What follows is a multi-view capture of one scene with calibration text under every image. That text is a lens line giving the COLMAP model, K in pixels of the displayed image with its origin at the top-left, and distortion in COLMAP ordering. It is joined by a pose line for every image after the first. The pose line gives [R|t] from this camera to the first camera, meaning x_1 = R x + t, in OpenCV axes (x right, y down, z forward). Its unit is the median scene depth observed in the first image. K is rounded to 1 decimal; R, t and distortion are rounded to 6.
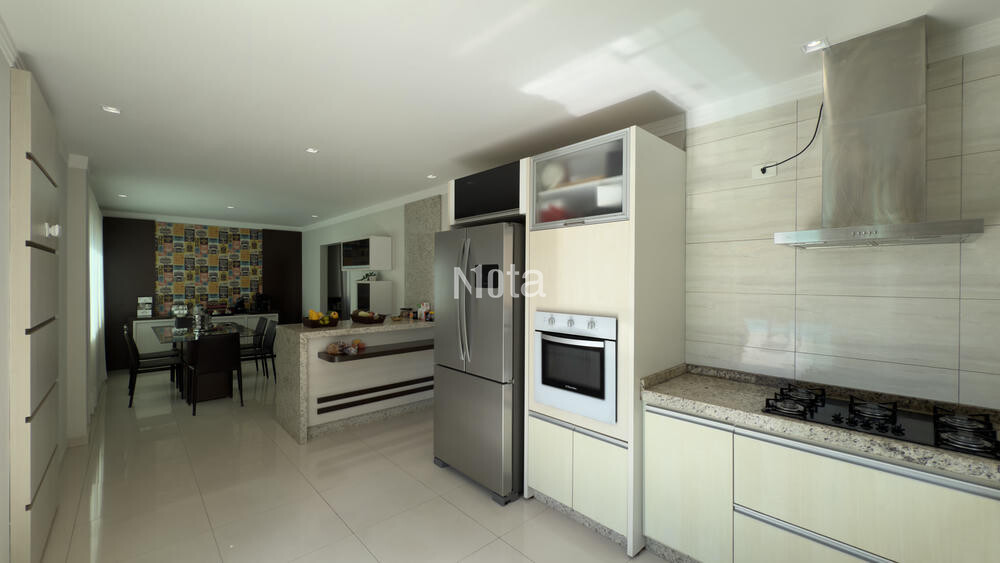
lens RADIAL K [[397.1, 0, 502.1], [0, 397.1, 284.6], [0, 0, 1]] dist [0.000340, 0.000600]
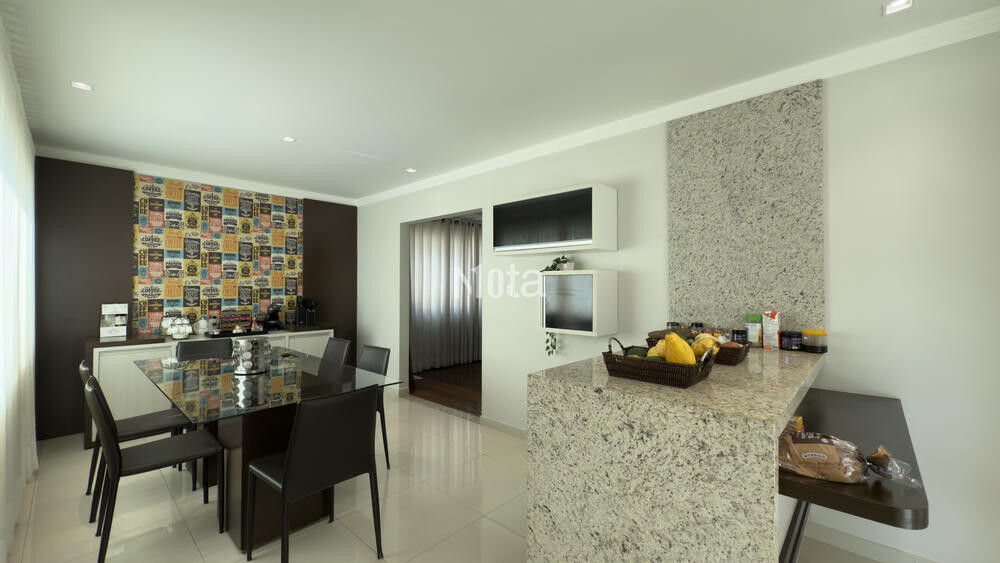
lens RADIAL K [[397.1, 0, 499.4], [0, 397.1, 283.3], [0, 0, 1]] dist [0.000340, 0.000600]
pose [[0.997300, -0.000519, 0.073435, -0.378218], [0.002112, 0.999764, -0.021621, 0.014770], [-0.073406, 0.021717, 0.997066, 0.379943]]
